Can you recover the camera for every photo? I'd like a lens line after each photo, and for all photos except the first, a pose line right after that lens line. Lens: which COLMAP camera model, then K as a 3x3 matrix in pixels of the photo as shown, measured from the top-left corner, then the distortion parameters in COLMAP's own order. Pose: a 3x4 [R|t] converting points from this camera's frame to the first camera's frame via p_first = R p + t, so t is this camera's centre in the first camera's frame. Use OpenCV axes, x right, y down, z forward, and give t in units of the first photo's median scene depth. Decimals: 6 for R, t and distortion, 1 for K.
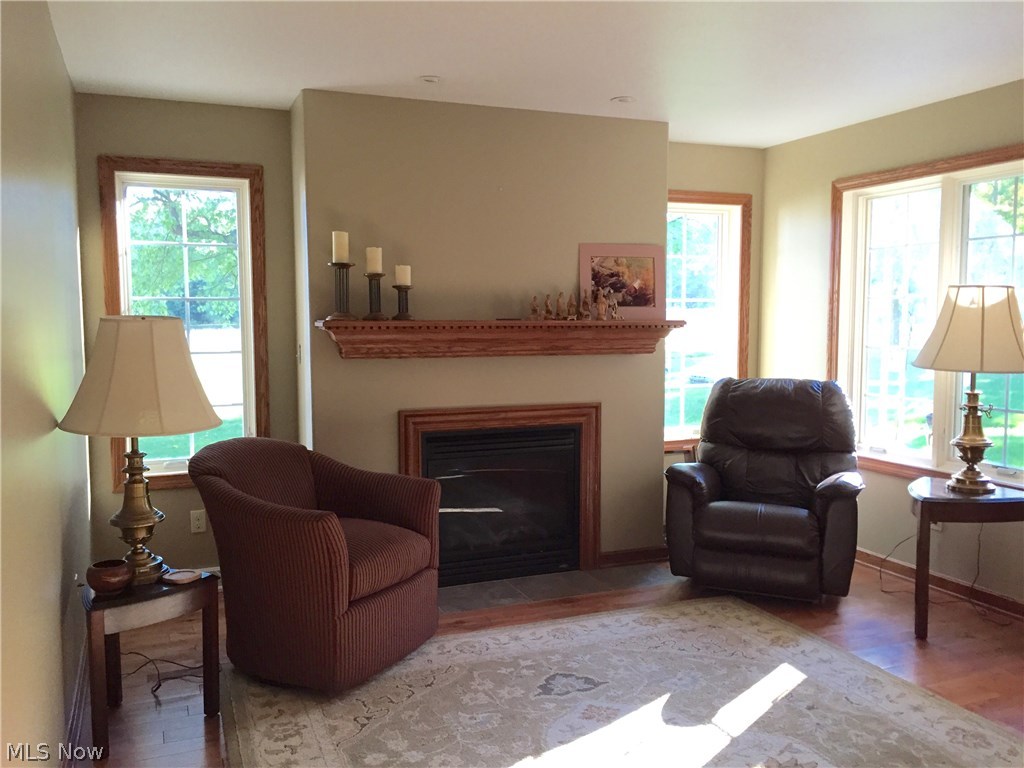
lens RADIAL K [[869.9, 0, 511.5], [0, 869.9, 382.9], [0, 0, 1]] dist [0.013199, 0.002548]
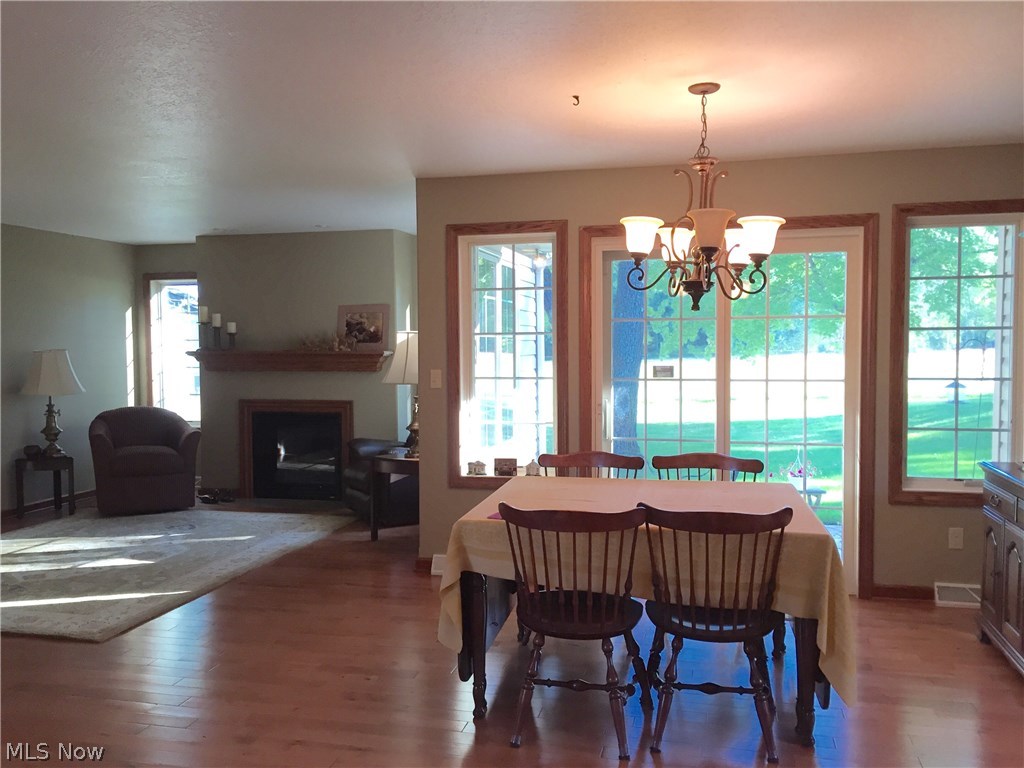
lens RADIAL K [[869.9, 0, 513.1], [0, 869.9, 386.1], [0, 0, 1]] dist [0.013199, 0.002548]
pose [[0.811513, 0.031679, -0.583476, 1.329646], [-0.042102, 0.999104, -0.004312, -0.010320], [0.582816, 0.028065, 0.812119, -0.173246]]
